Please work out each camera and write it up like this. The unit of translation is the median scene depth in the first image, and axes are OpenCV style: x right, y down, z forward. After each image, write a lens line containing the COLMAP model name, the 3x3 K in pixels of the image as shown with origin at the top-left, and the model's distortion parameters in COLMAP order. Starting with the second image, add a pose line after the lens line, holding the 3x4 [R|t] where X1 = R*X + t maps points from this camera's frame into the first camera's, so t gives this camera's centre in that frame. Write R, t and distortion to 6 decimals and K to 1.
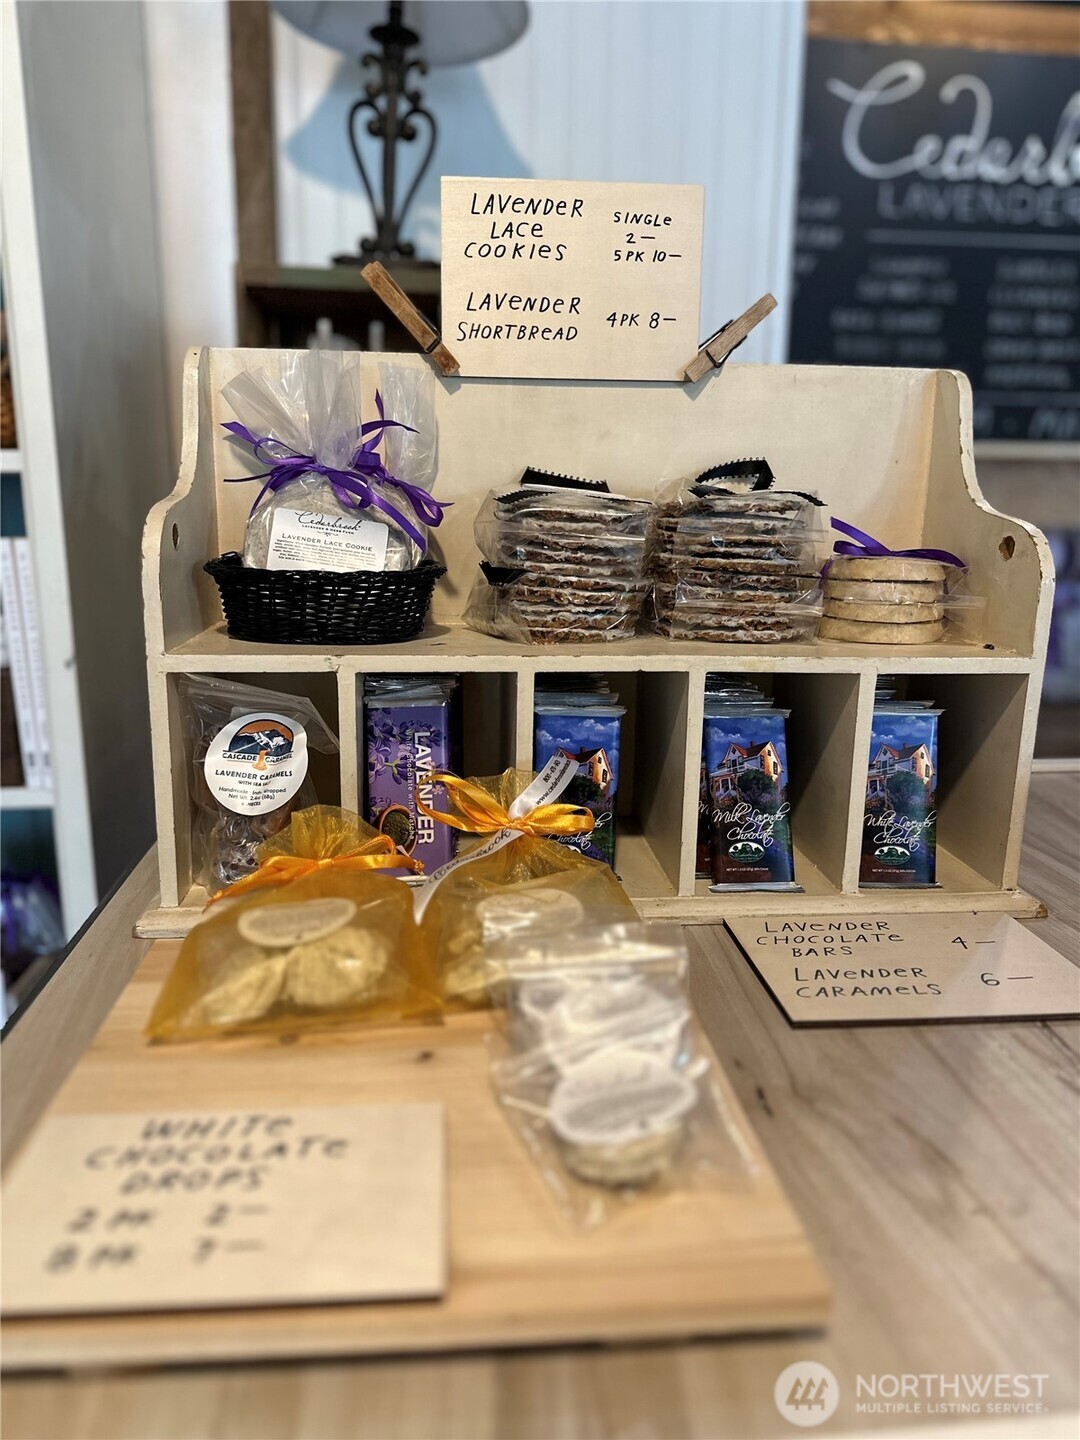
lens RADIAL K [[1003.8, 0, 528.7], [0, 1003.8, 731.3], [0, 0, 1]] dist [0.004868, -0.037459]
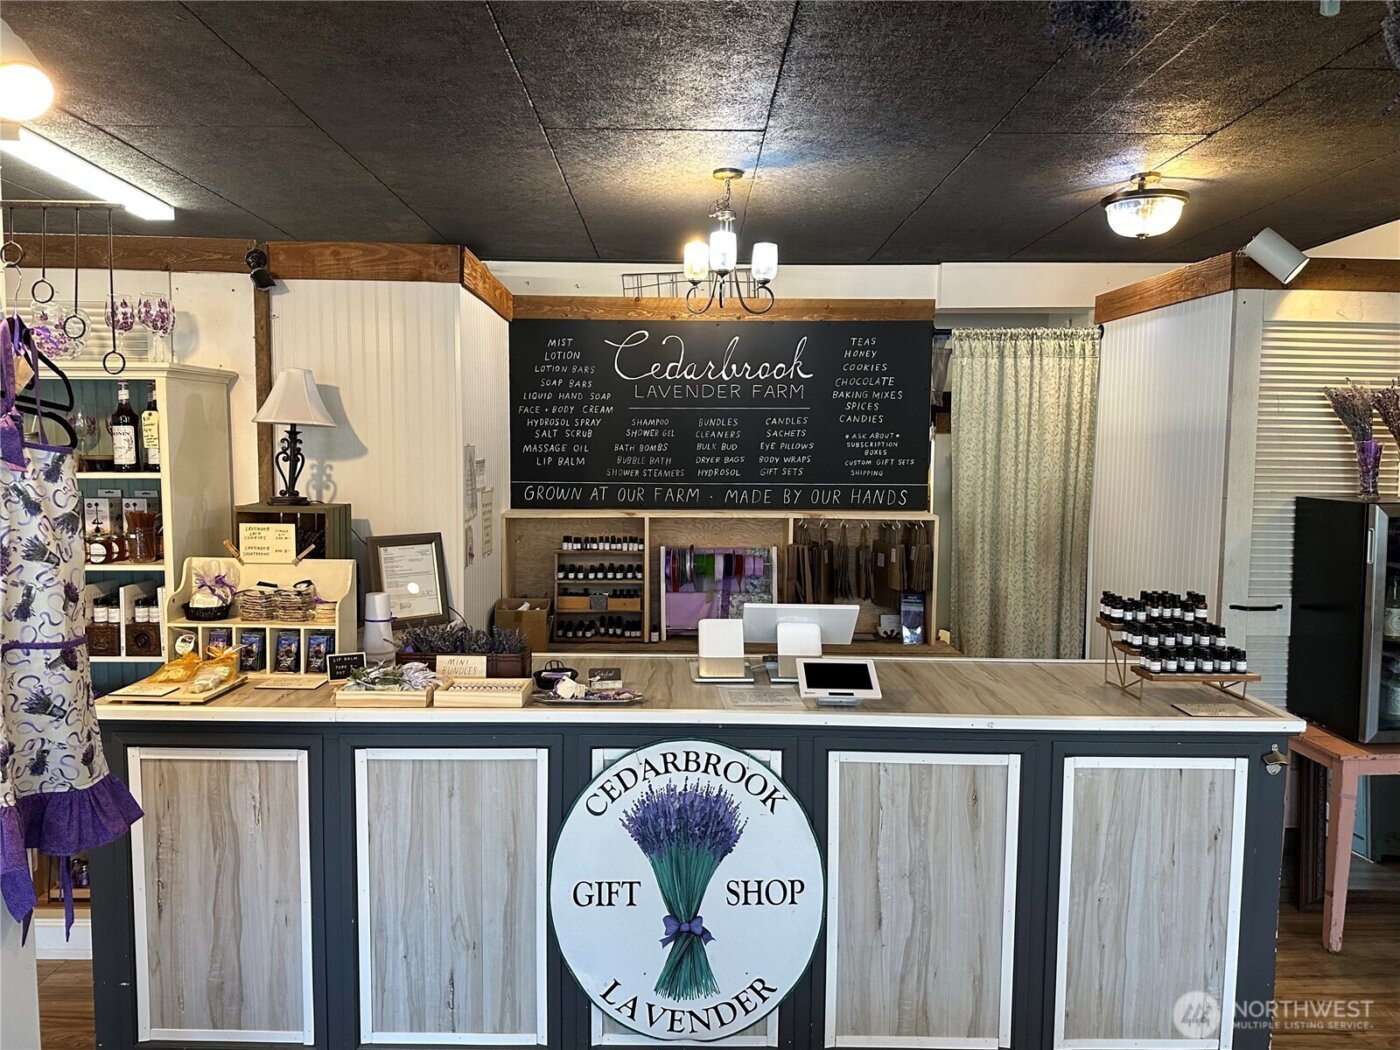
lens RADIAL K [[975.9, 0, 710.9], [0, 975.9, 520.2], [0, 0, 1]] dist [0.004868, -0.037459]
pose [[0.997044, 0.004764, -0.076682, 1.772313], [-0.016586, 0.987888, -0.154282, 0.081247], [0.075019, 0.155098, 0.985047, -2.415588]]
